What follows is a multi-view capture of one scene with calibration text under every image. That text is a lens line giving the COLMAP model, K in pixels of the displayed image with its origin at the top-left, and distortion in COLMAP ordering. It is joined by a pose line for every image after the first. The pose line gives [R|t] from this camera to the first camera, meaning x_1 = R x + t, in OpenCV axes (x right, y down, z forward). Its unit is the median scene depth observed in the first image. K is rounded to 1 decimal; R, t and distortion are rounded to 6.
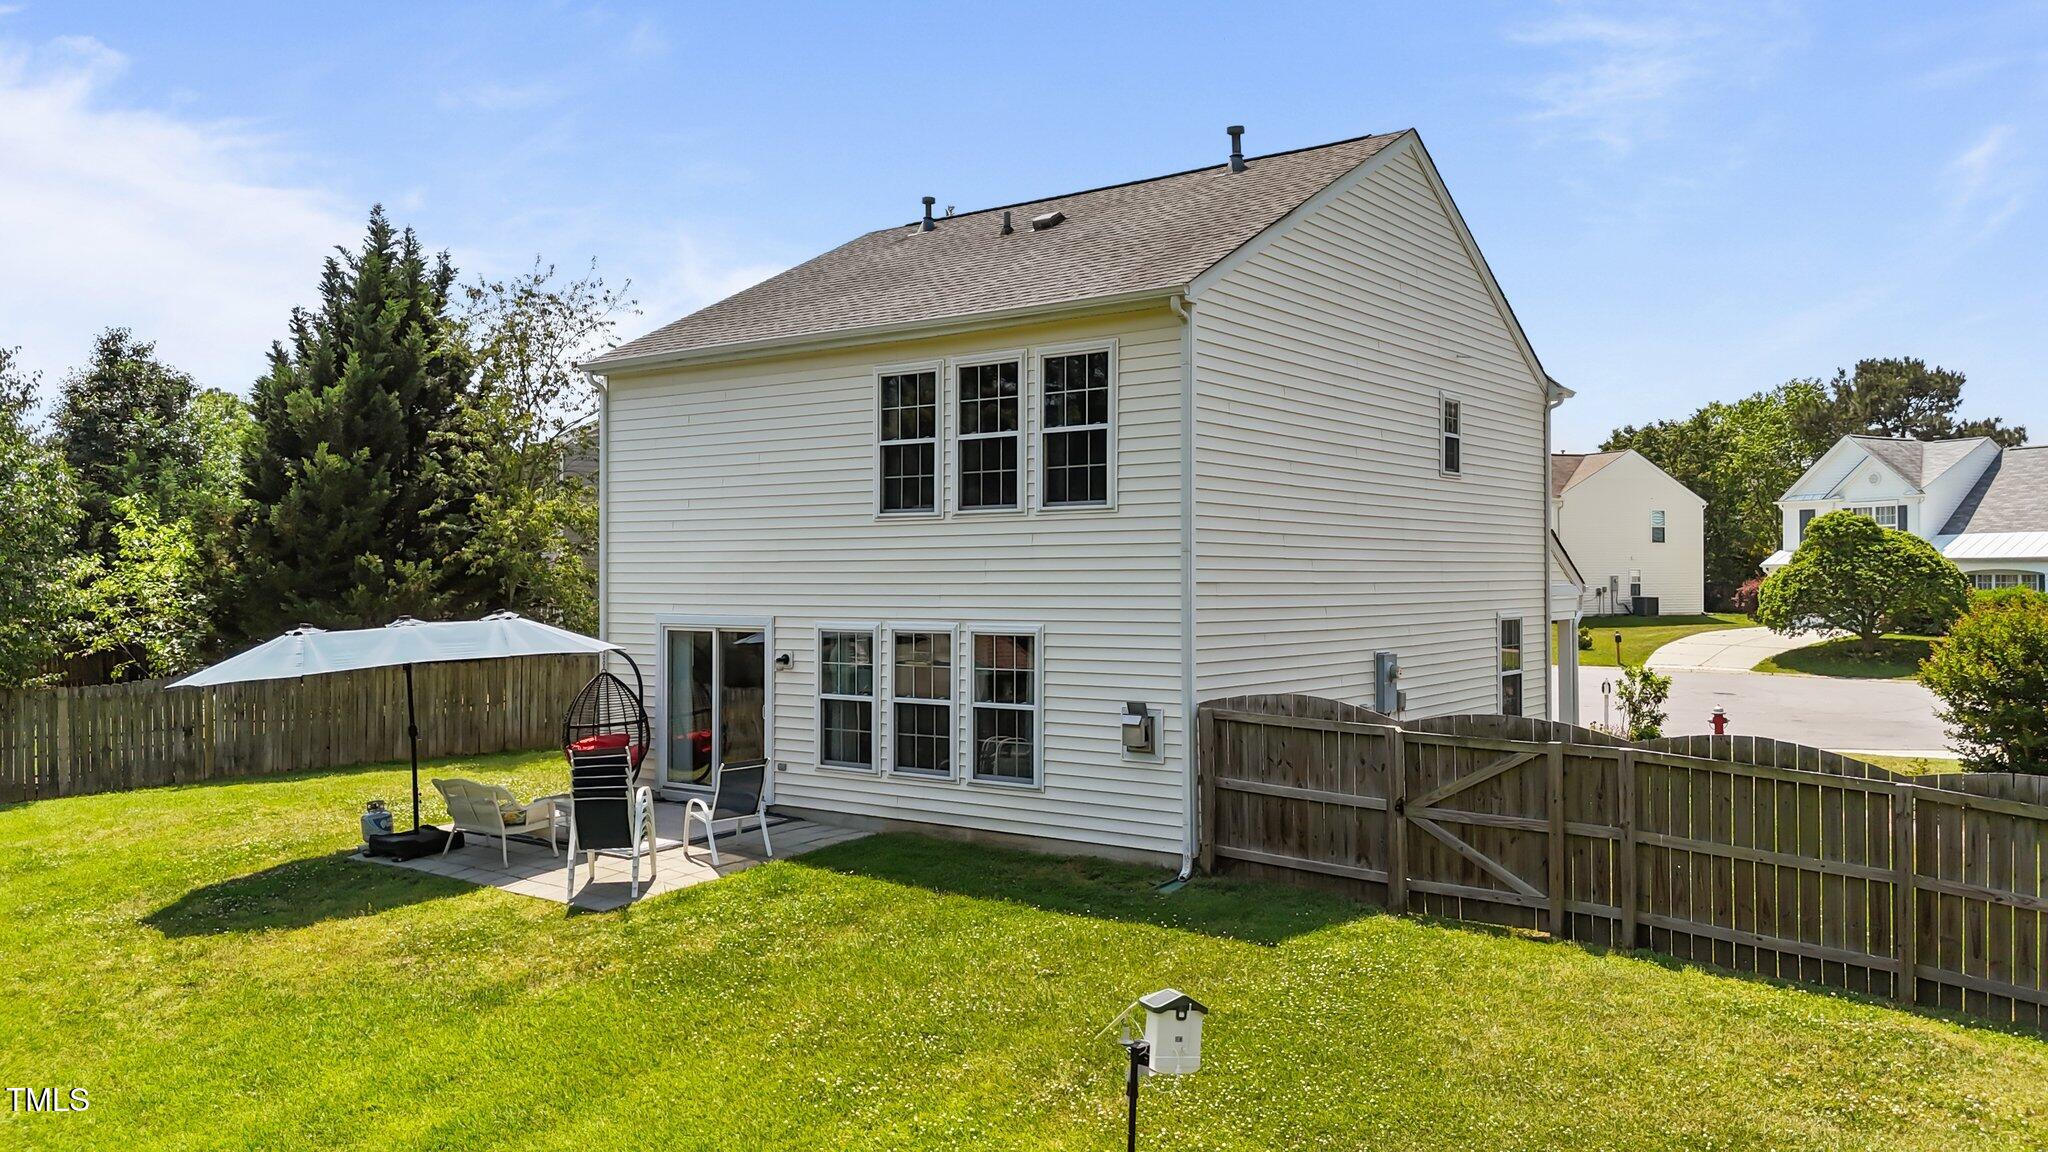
lens RADIAL K [[1520.2, 0, 1021.9], [0, 1520.2, 553.5], [0, 0, 1]] dist [0.068231, -0.057090]
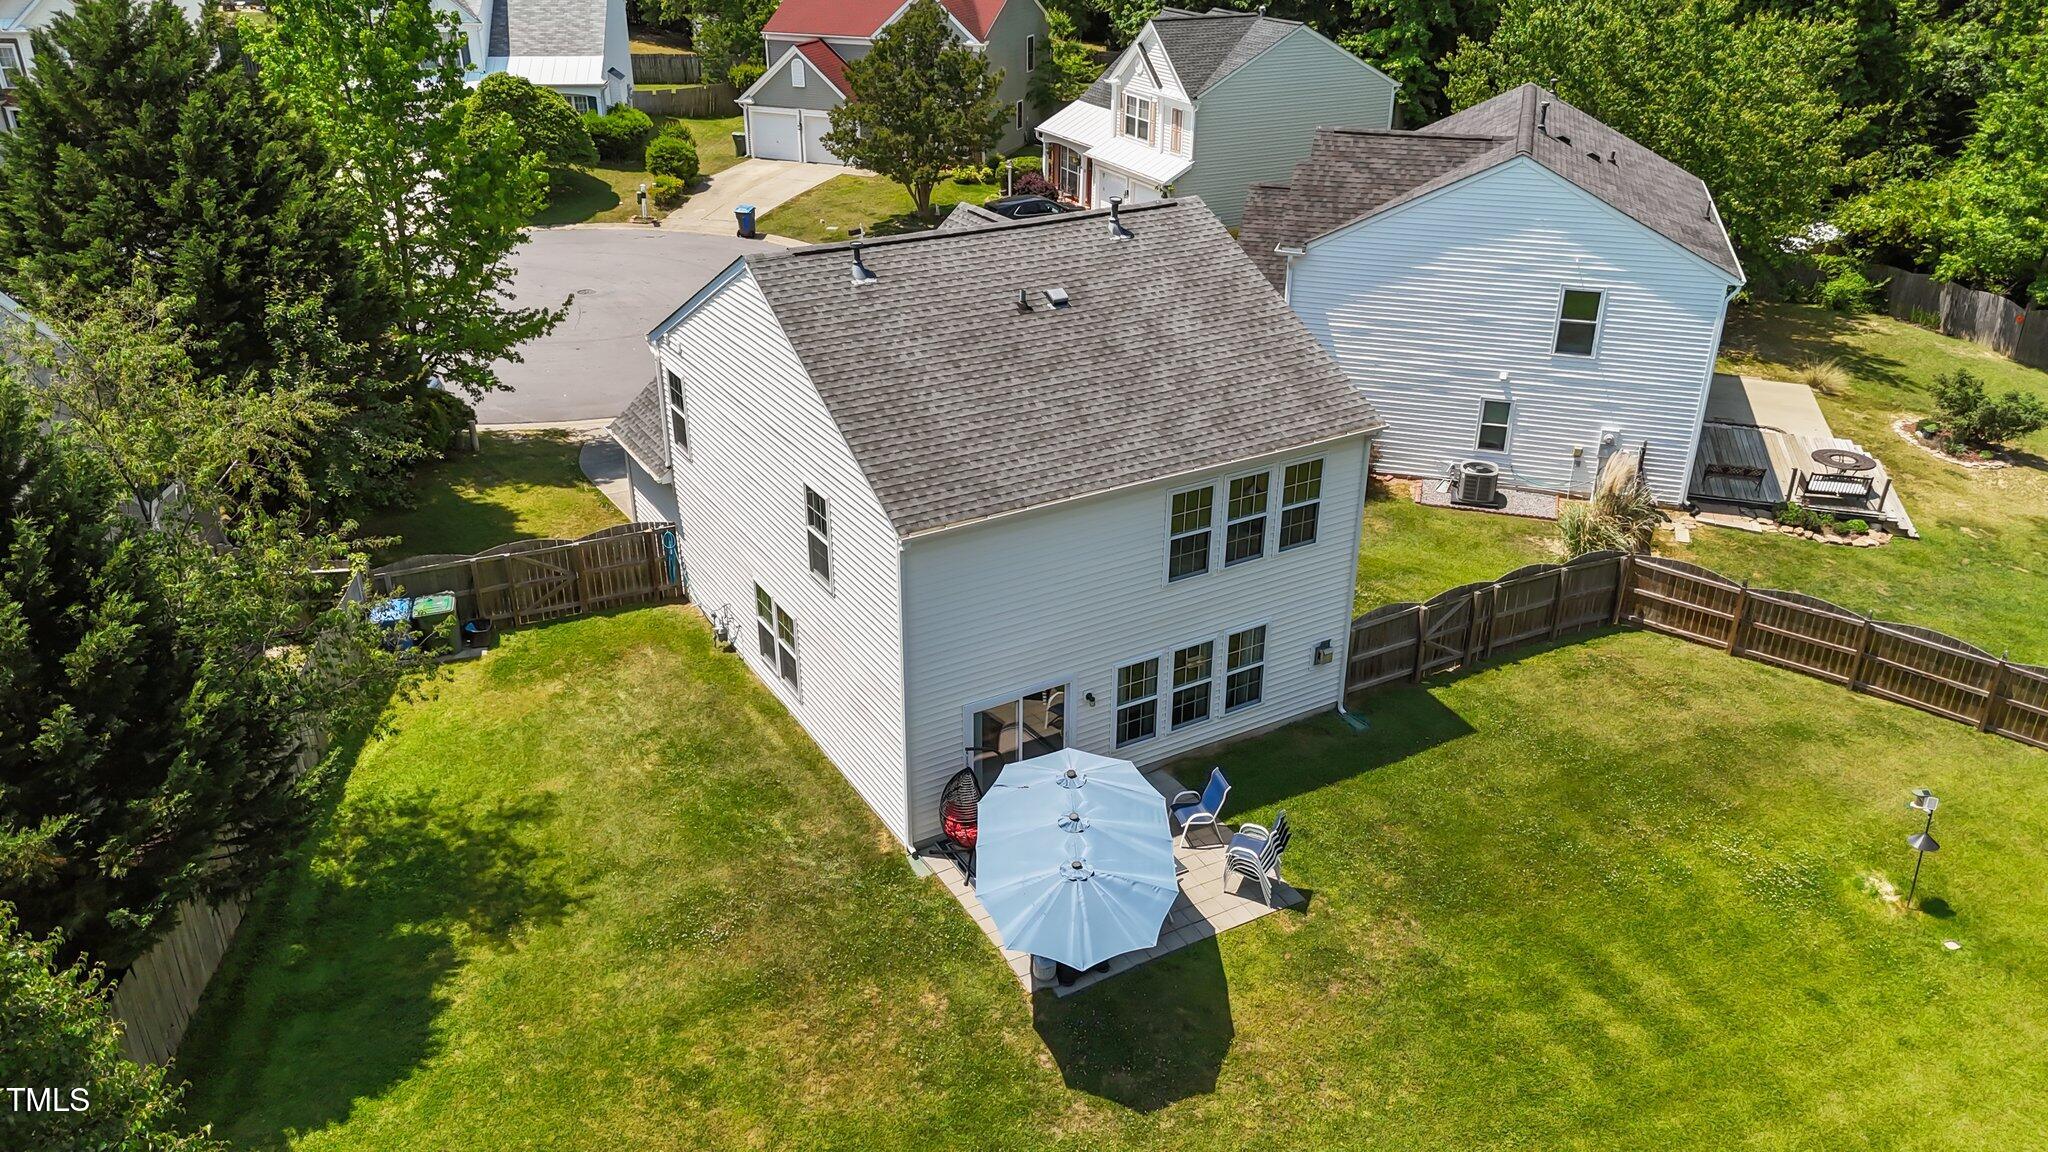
lens RADIAL K [[1520.2, 0, 1021.9], [0, 1520.2, 553.5], [0, 0, 1]] dist [0.068231, -0.057090]
pose [[0.383655, -0.389310, 0.837405, -1.391962], [-0.015502, 0.903953, 0.427351, -0.689422], [-0.923346, -0.176936, 0.340771, 0.666823]]
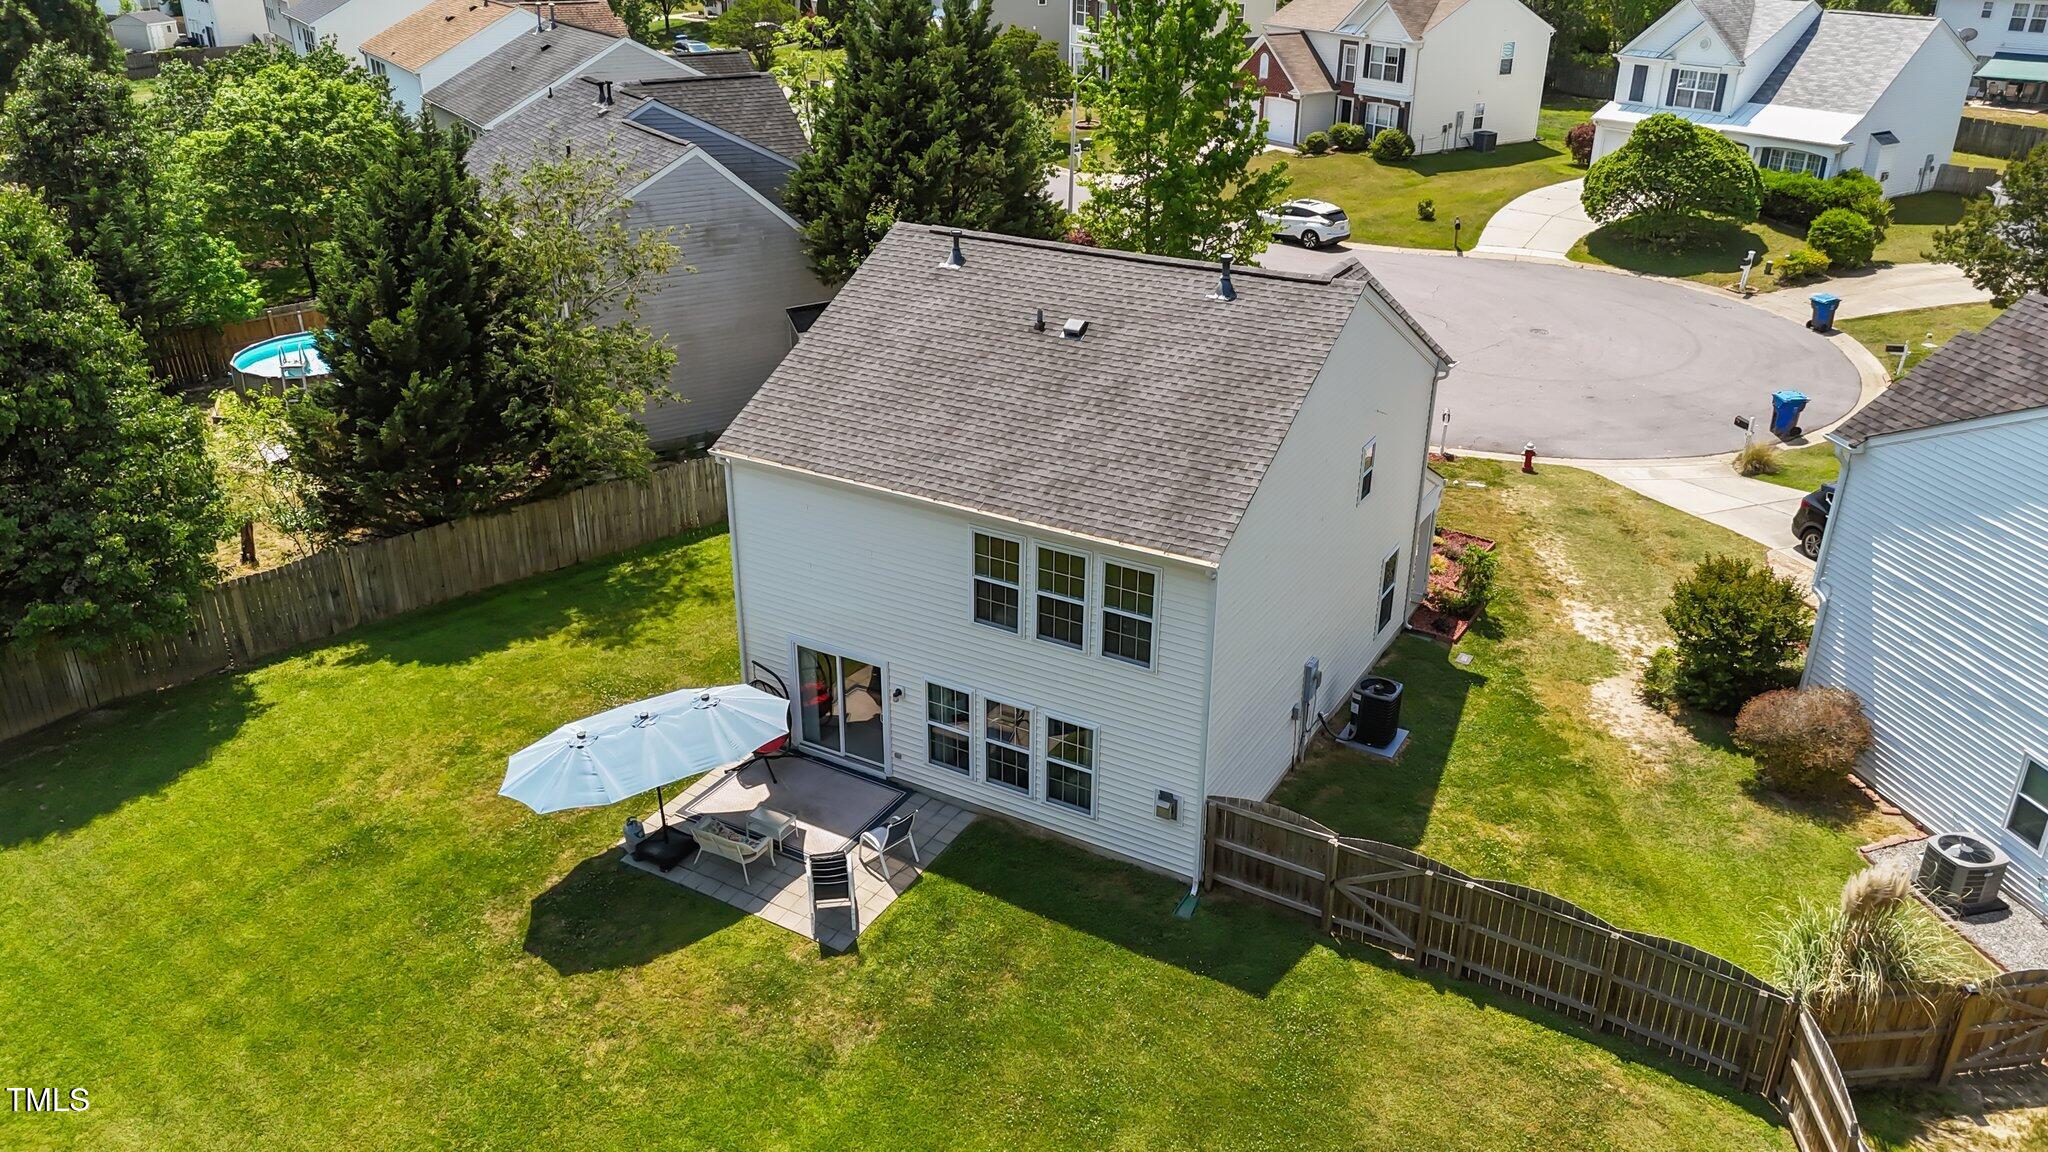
lens RADIAL K [[1520.2, 0, 1021.9], [0, 1520.2, 553.5], [0, 0, 1]] dist [0.068231, -0.057090]
pose [[0.993312, -0.041060, 0.107916, -0.205377], [-0.007796, 0.908651, 0.417483, -0.693108], [-0.115200, -0.415532, 0.902254, -0.250894]]
